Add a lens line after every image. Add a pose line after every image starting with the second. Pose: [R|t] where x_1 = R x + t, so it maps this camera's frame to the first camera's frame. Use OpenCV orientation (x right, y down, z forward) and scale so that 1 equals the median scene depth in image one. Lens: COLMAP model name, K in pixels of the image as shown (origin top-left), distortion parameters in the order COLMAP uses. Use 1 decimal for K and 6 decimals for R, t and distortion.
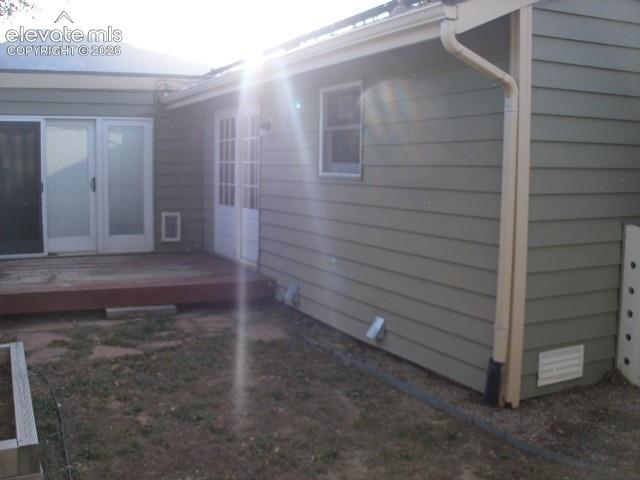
lens RADIAL K [[679.5, 0, 317.6], [0, 679.5, 229.9], [0, 0, 1]] dist [-0.222687, 0.243301]
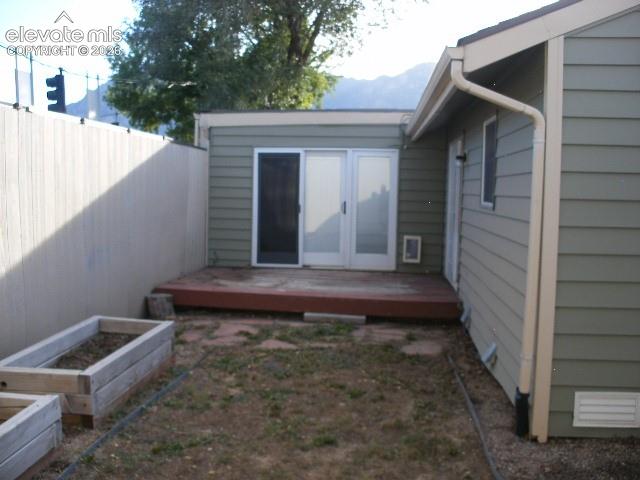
lens RADIAL K [[679.5, 0, 317.6], [0, 679.5, 229.9], [0, 0, 1]] dist [-0.222687, 0.243301]
pose [[0.846883, 0.041991, -0.530118, 0.472578], [-0.063351, 0.997745, -0.022173, -0.003416], [0.527992, 0.052361, 0.847634, -0.016680]]
